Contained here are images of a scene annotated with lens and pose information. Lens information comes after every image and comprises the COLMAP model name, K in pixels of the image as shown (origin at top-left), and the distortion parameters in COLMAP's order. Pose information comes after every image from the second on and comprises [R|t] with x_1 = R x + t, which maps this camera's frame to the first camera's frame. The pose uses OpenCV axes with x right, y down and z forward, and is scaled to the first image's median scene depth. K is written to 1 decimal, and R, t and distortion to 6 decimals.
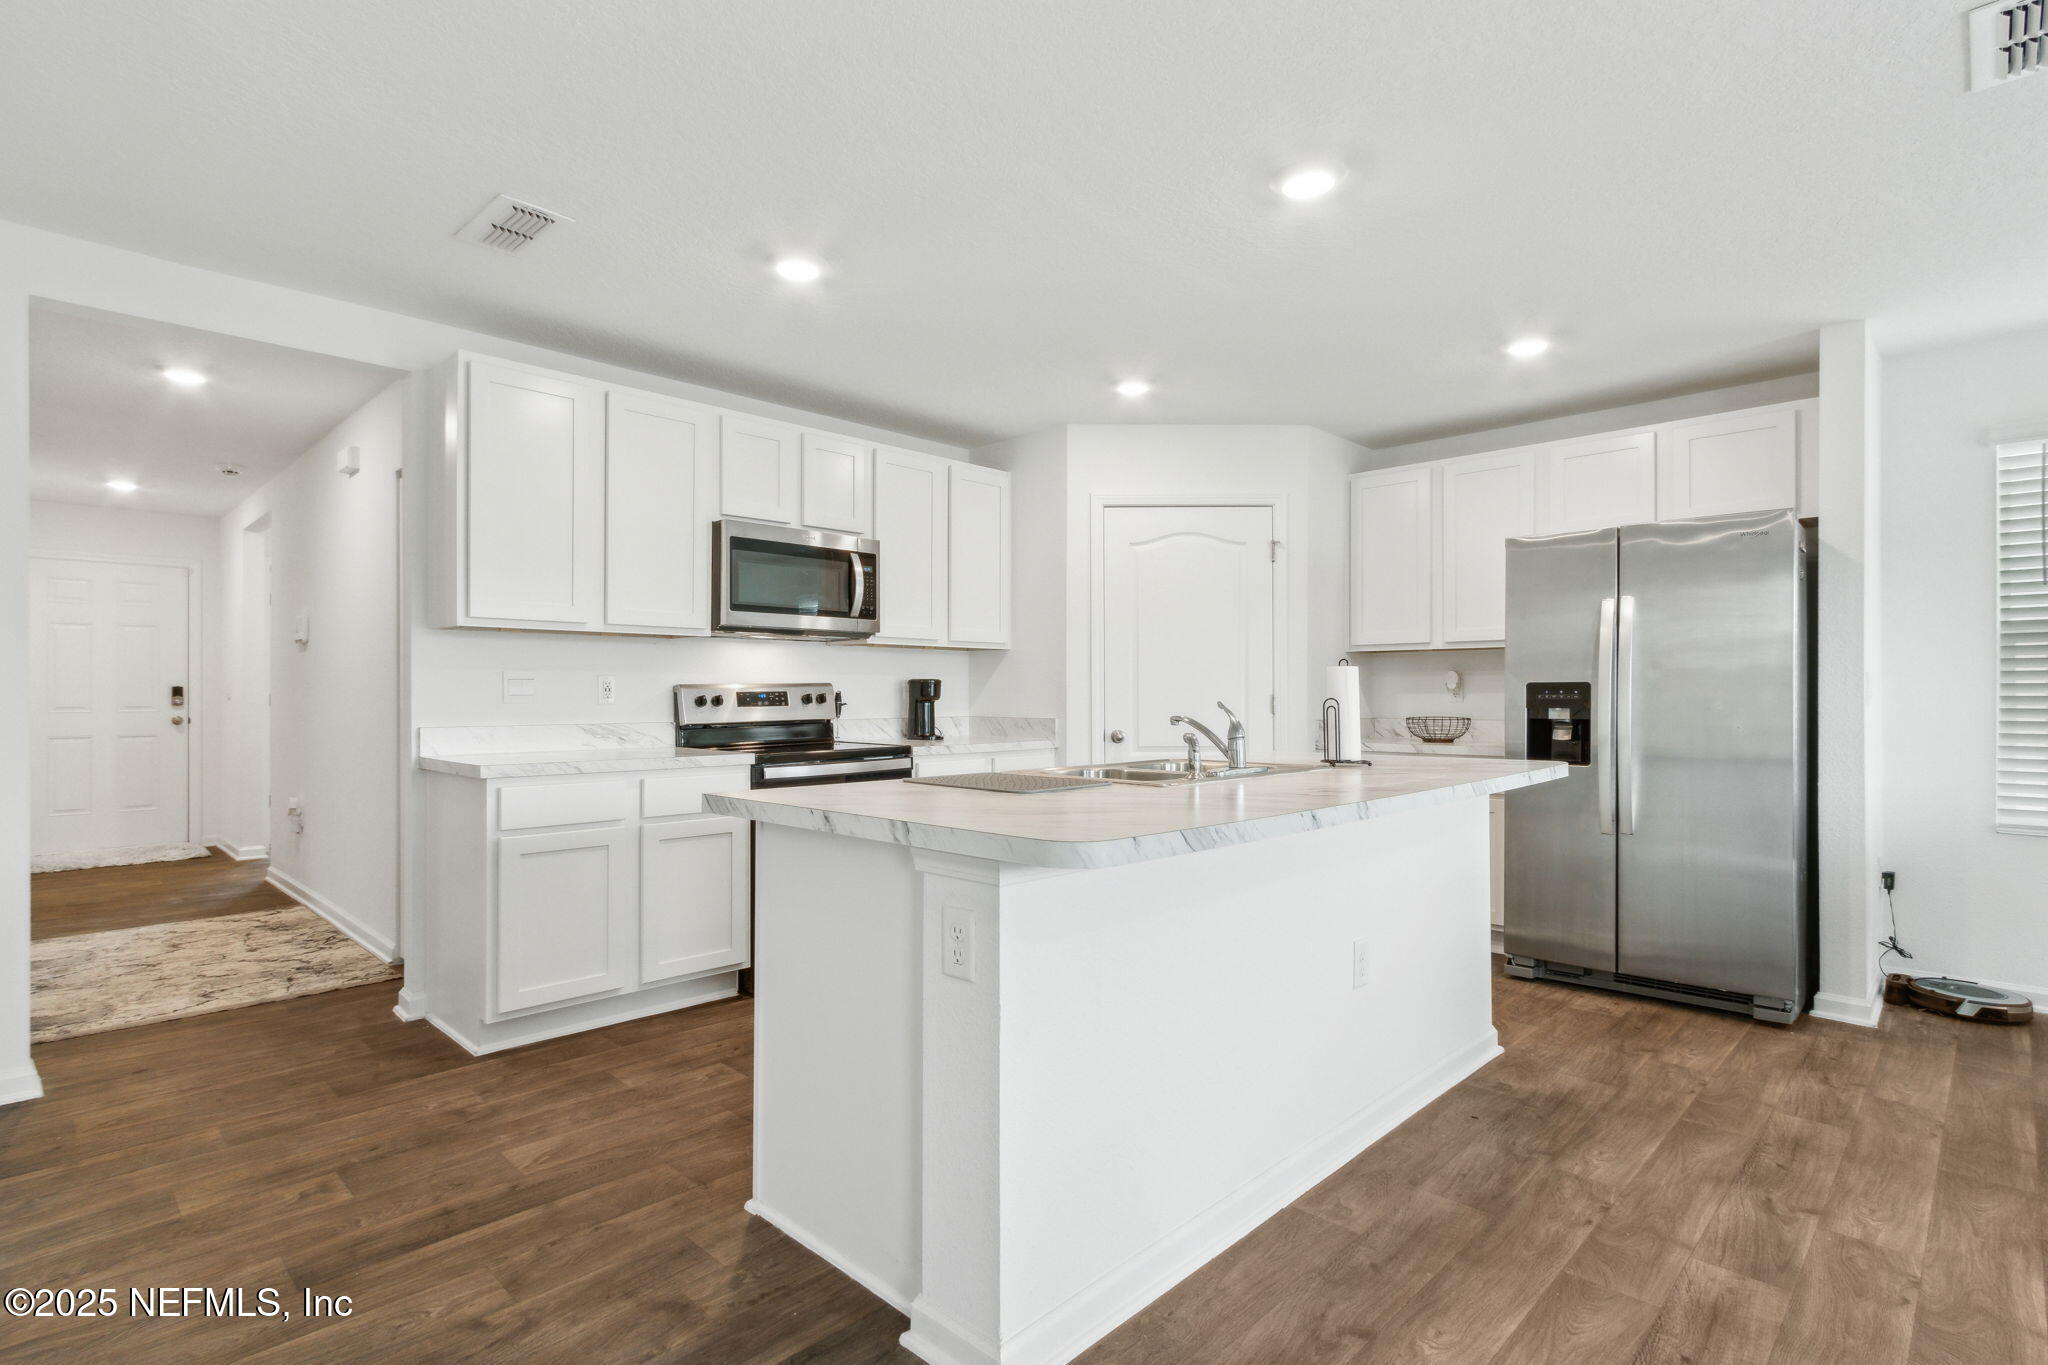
lens RADIAL K [[979.4, 0, 974.3], [0, 979.4, 696.7], [0, 0, 1]] dist [0.000030, -0.001701]
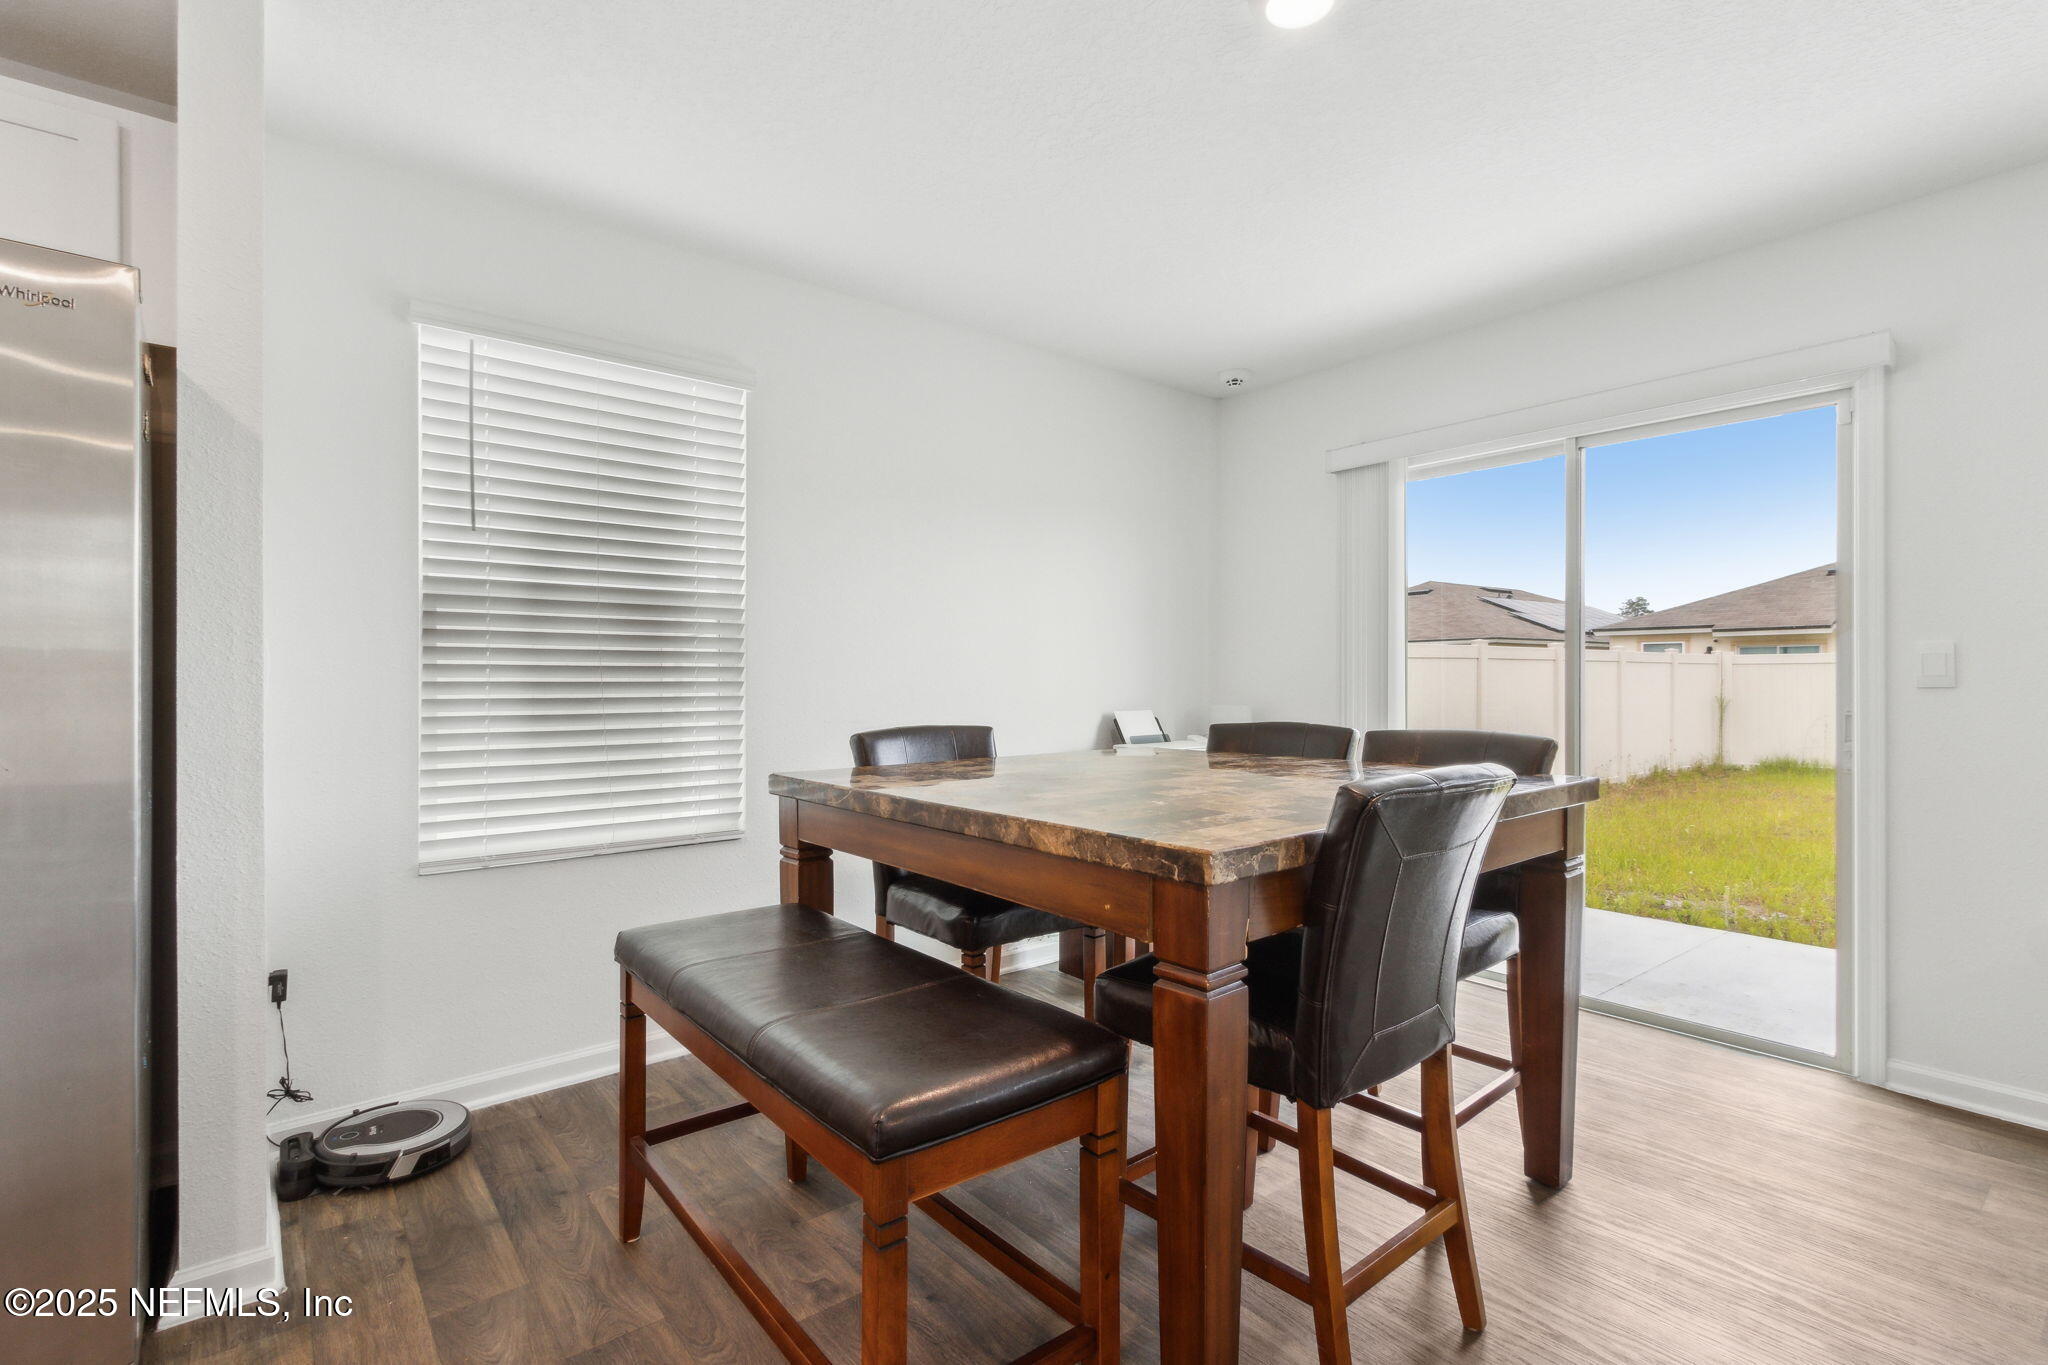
lens RADIAL K [[979.4, 0, 1025.8], [0, 979.4, 674.8], [0, 0, 1]] dist [0.000030, -0.001701]
pose [[0.093184, 0.006558, 0.995627, 0.373399], [0.001640, 0.999976, -0.006740, -0.000073], [-0.995648, 0.002261, 0.093171, 0.482285]]
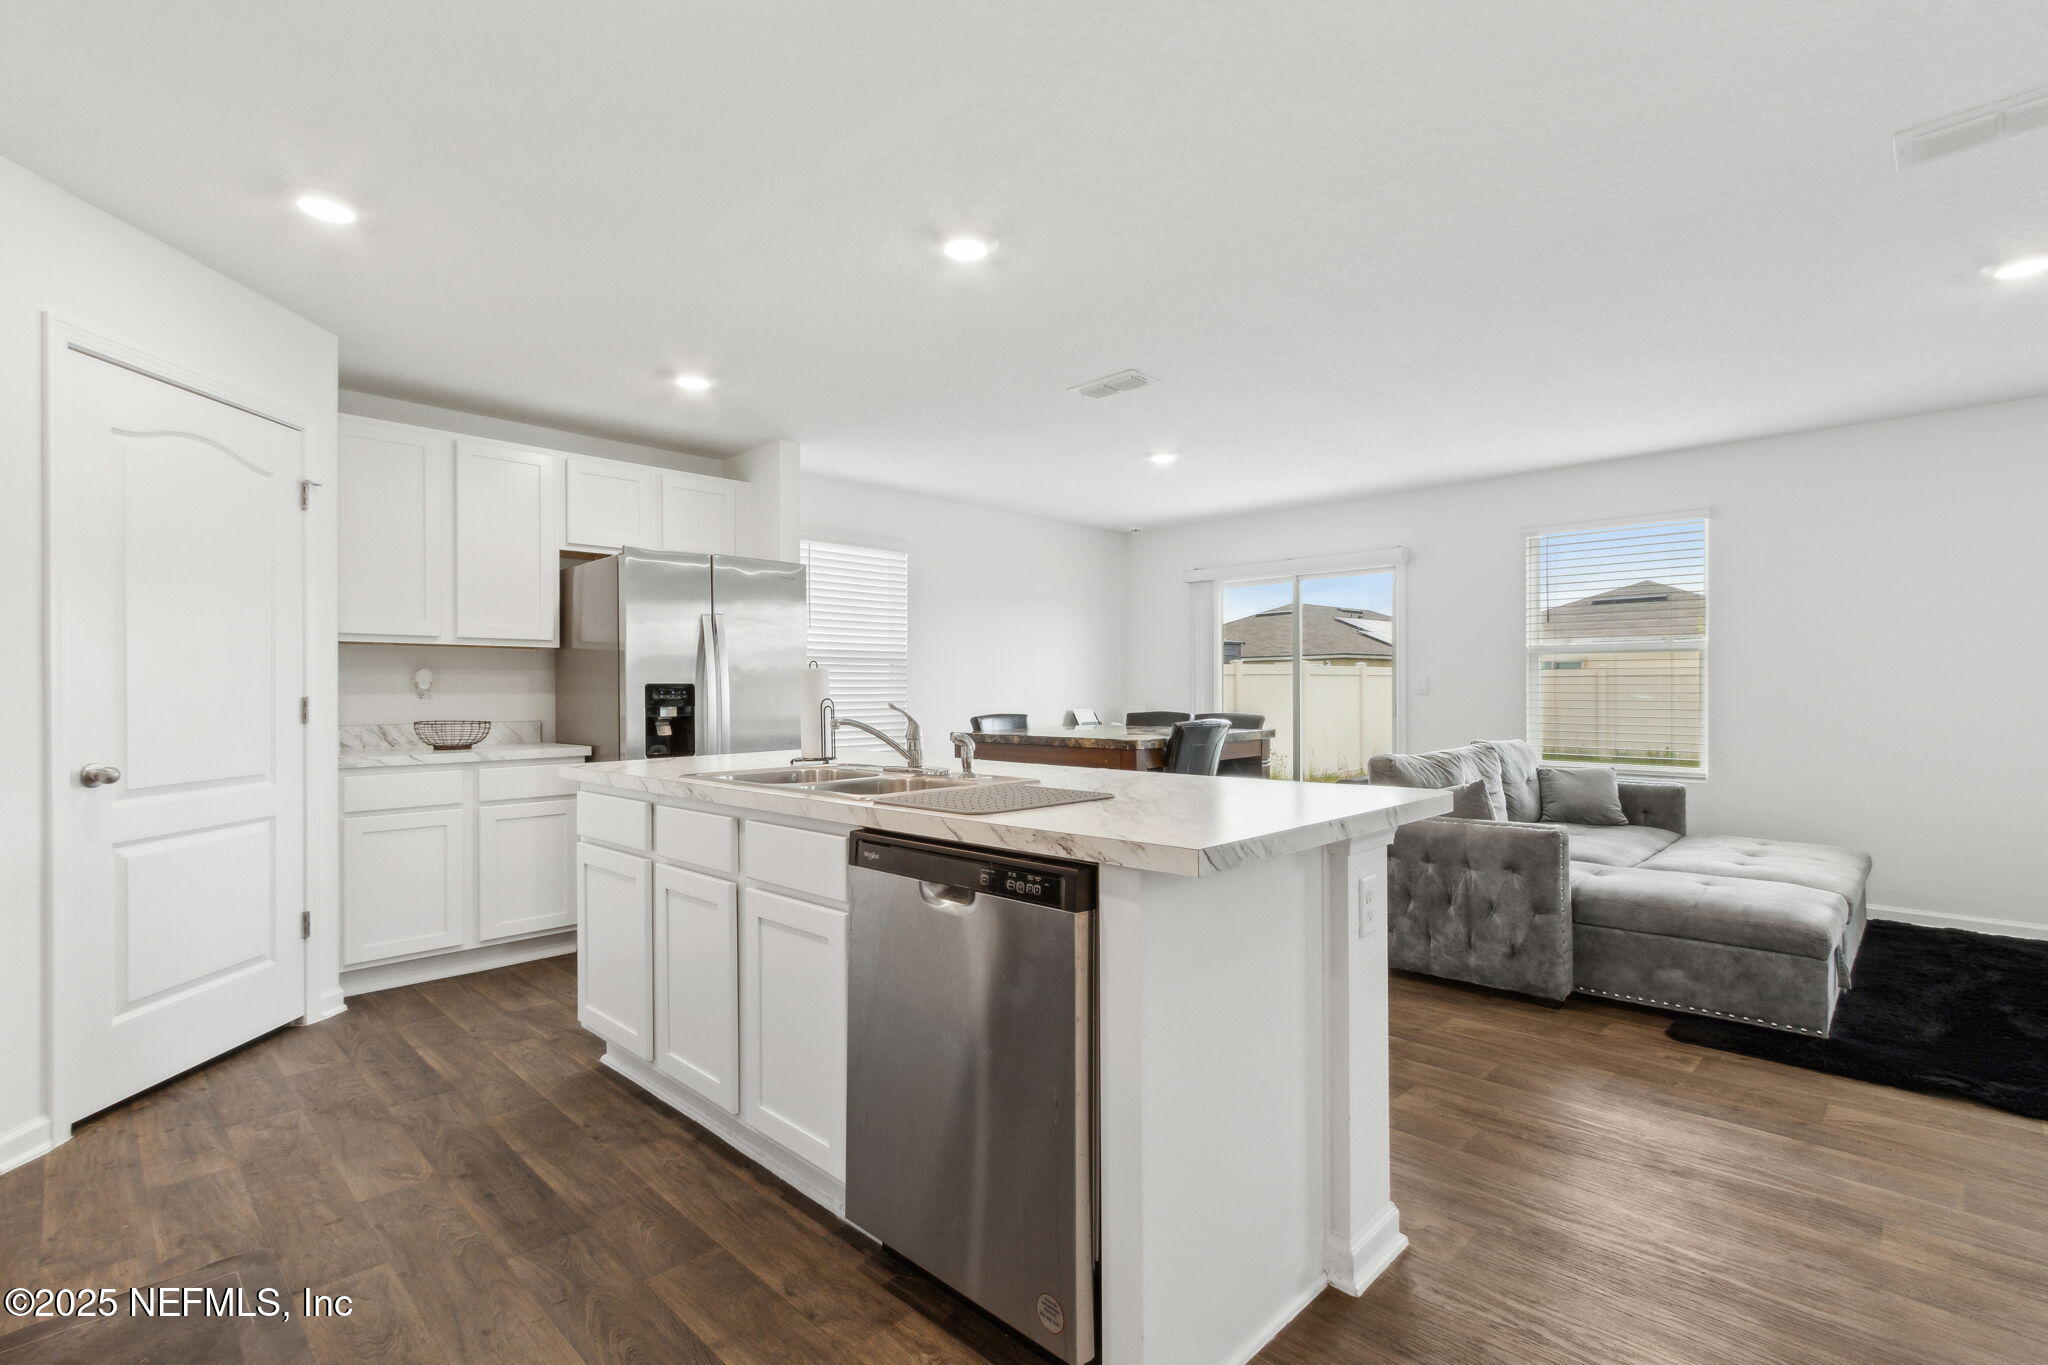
lens RADIAL K [[937.1, 0, 1043.4], [0, 937.1, 695.5], [0, 0, 1]] dist [0.002162, -0.000515]
pose [[-0.028551, -0.005442, 0.999578, -0.494638], [0.005185, 0.999971, 0.005592, -0.005457], [-0.999579, 0.005342, -0.028522, 0.607160]]
